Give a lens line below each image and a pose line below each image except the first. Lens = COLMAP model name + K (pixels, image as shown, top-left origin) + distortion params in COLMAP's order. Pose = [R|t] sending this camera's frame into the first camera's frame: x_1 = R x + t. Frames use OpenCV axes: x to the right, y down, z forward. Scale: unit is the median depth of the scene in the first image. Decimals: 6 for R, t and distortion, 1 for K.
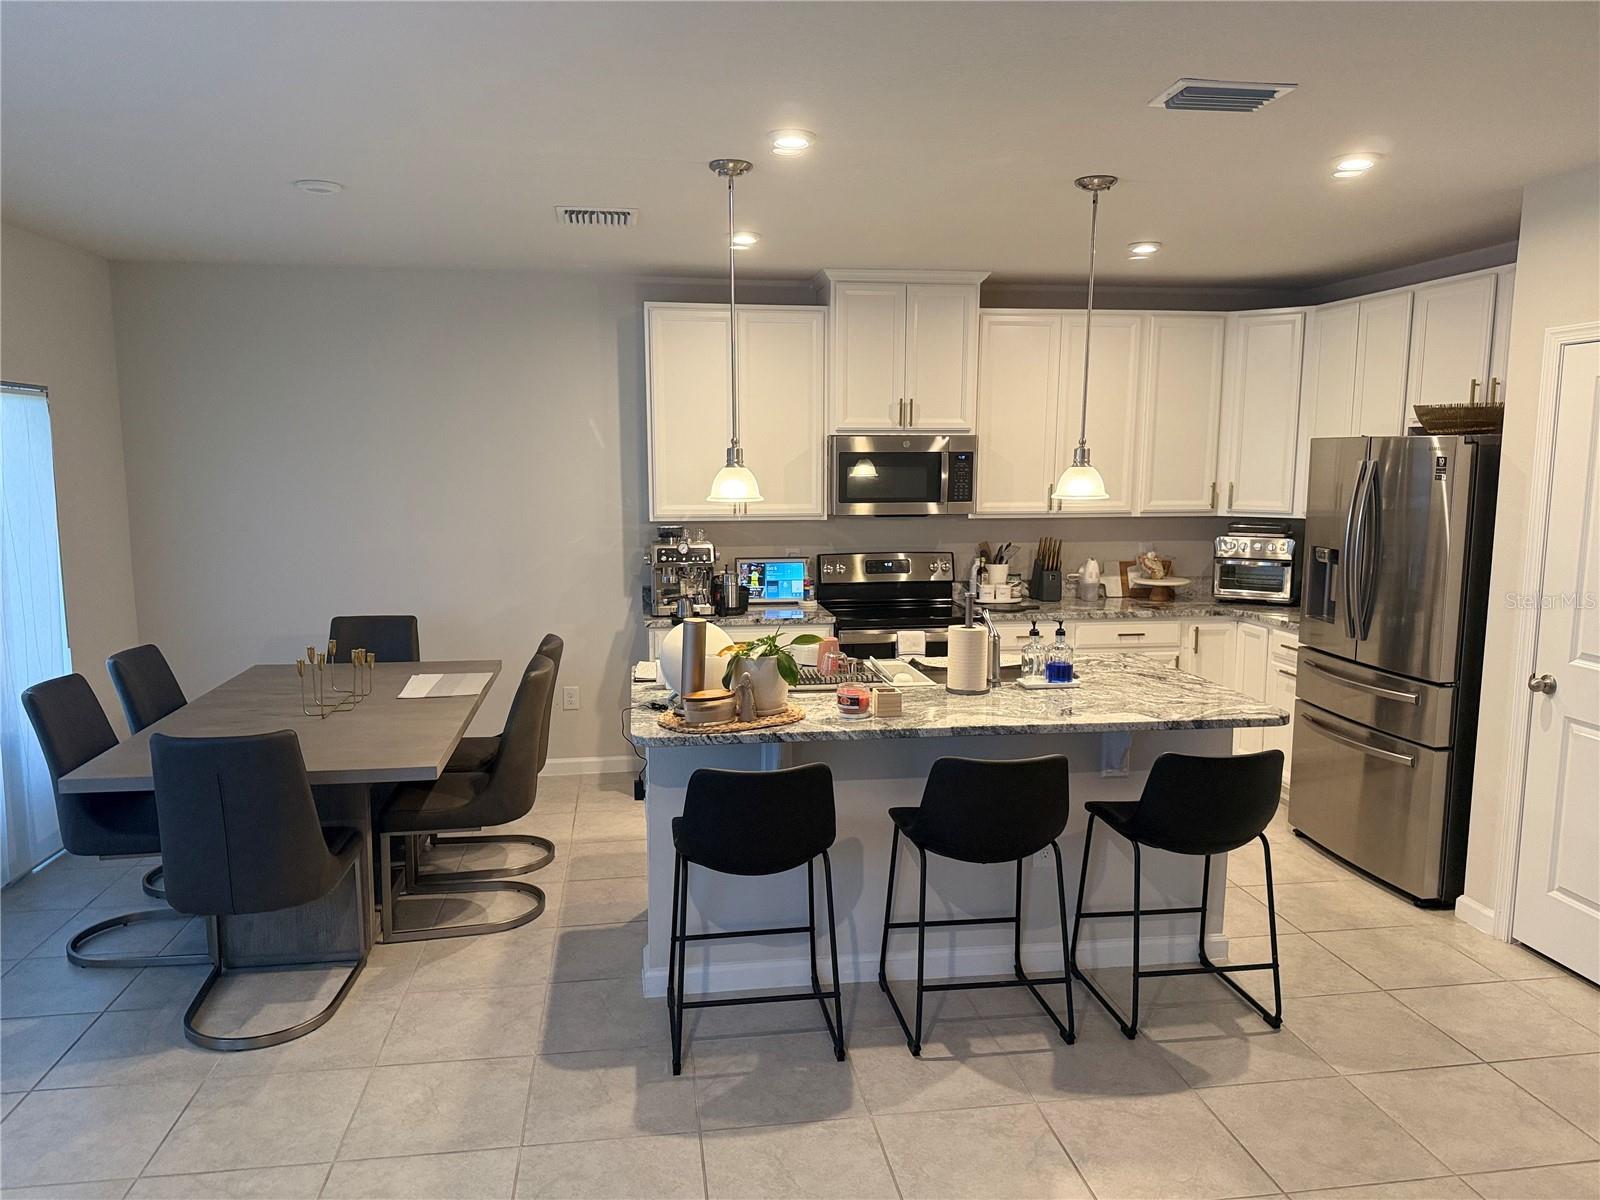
lens RADIAL K [[1123.5, 0, 799.2], [0, 1123.5, 606.7], [0, 0, 1]] dist [0.071554, -0.082574]
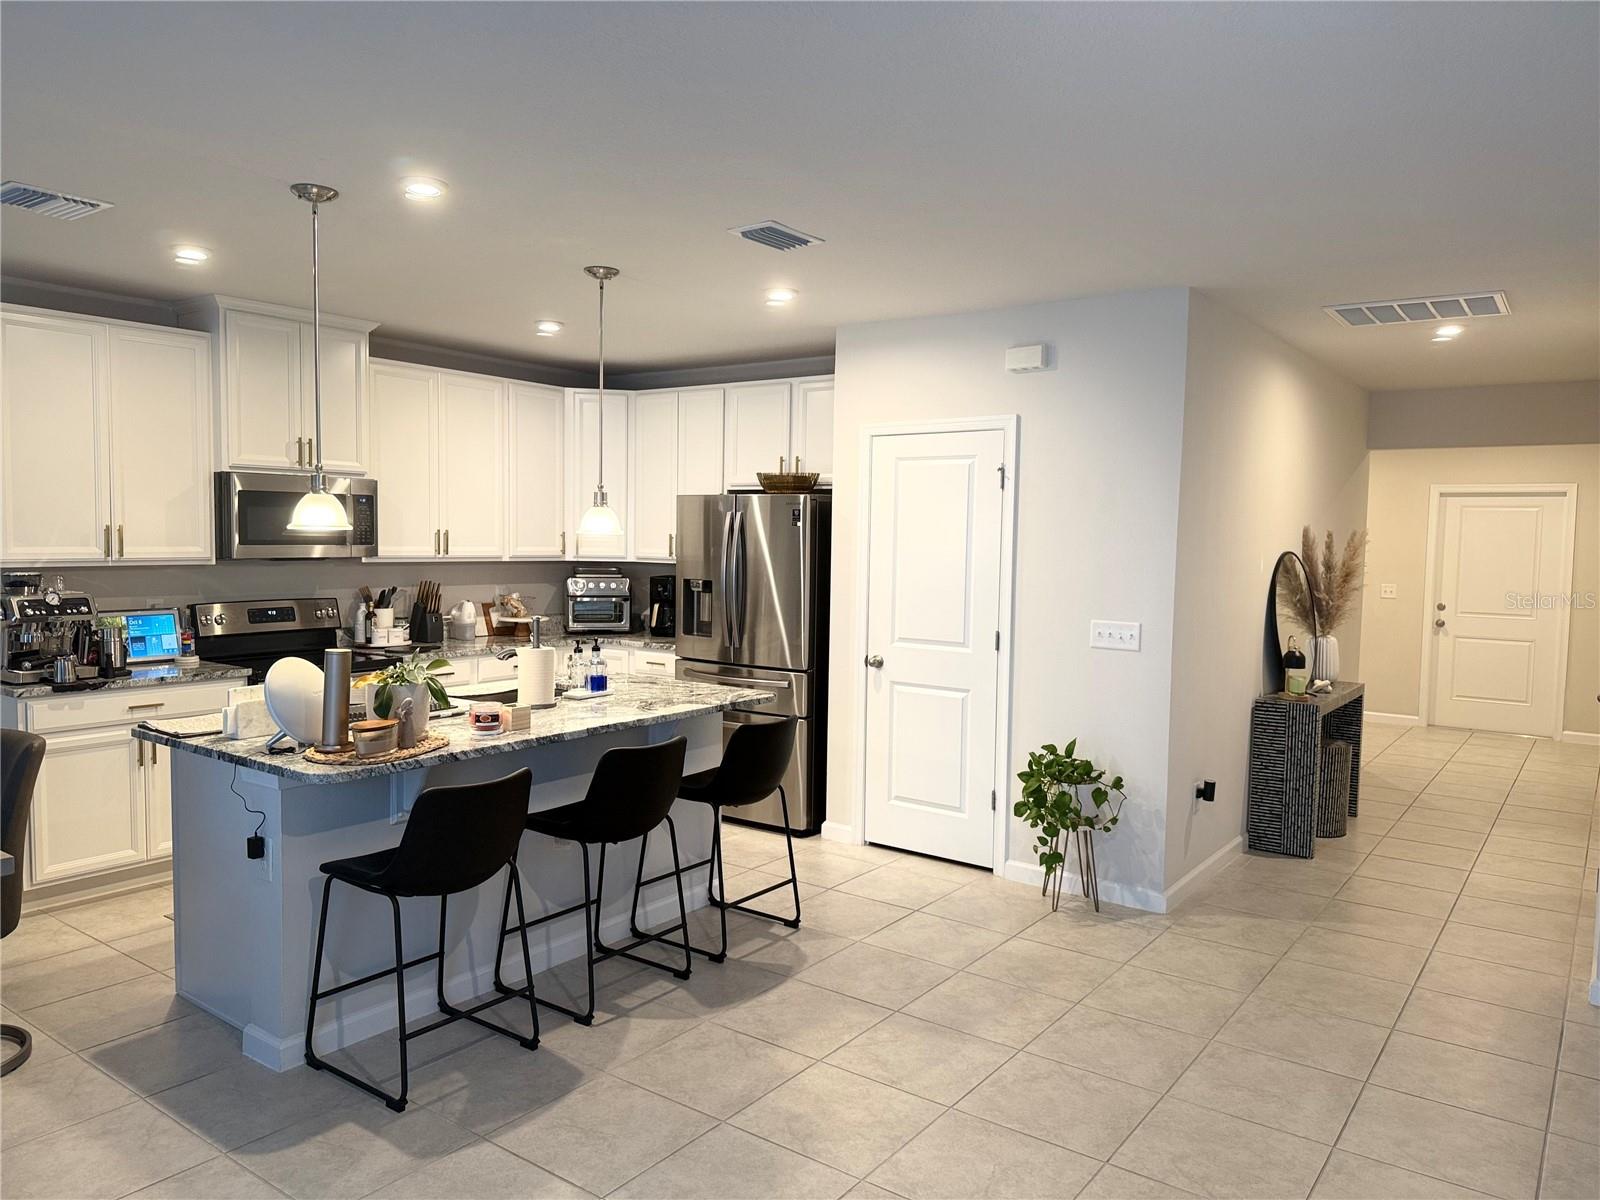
lens RADIAL K [[1123.5, 0, 796.9], [0, 1123.5, 604.3], [0, 0, 1]] dist [0.071554, -0.082574]
pose [[0.706739, -0.035397, 0.706589, -0.397422], [0.079578, 0.996387, -0.029681, 0.025808], [-0.702985, 0.077206, 0.707002, 0.029780]]
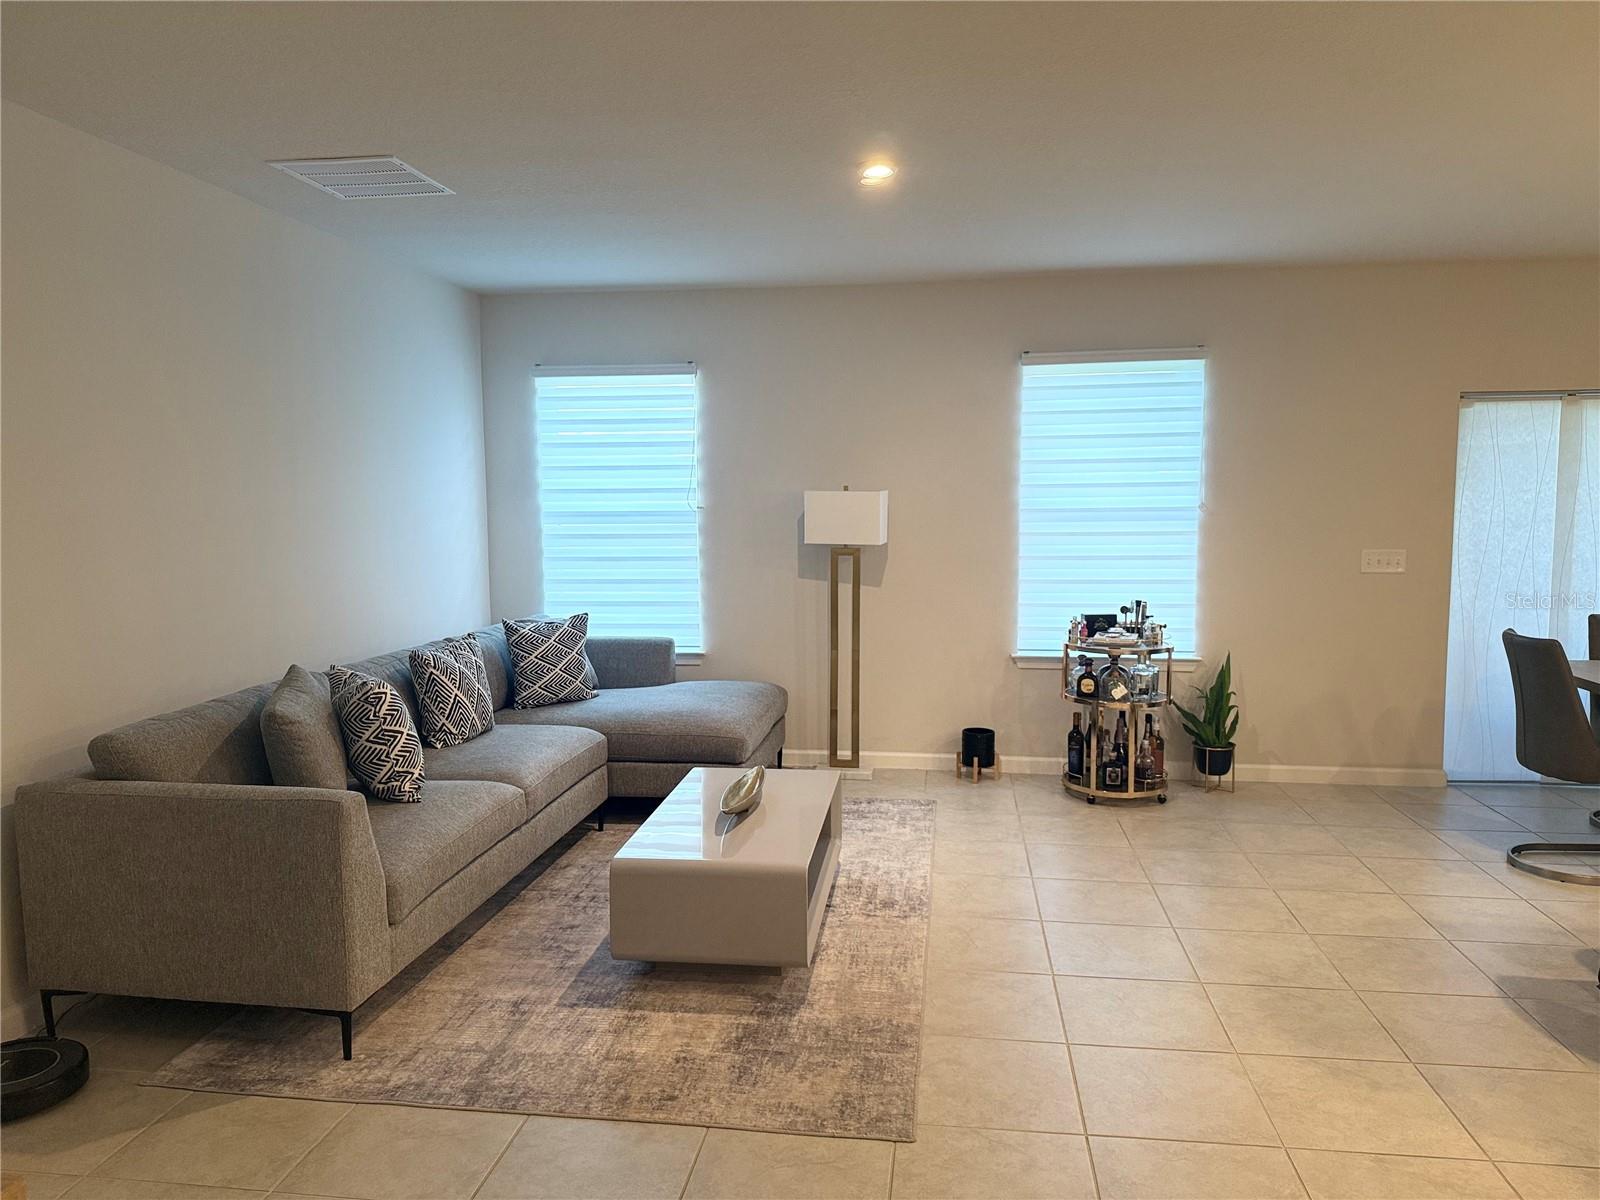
lens RADIAL K [[1123.5, 0, 793.7], [0, 1123.5, 600.6], [0, 0, 1]] dist [0.071554, -0.082574]
pose [[-0.277931, 0.090073, -0.956369, 0.807205], [-0.120933, 0.984392, 0.127857, -0.000982], [0.952958, 0.151192, -0.262700, 0.366137]]
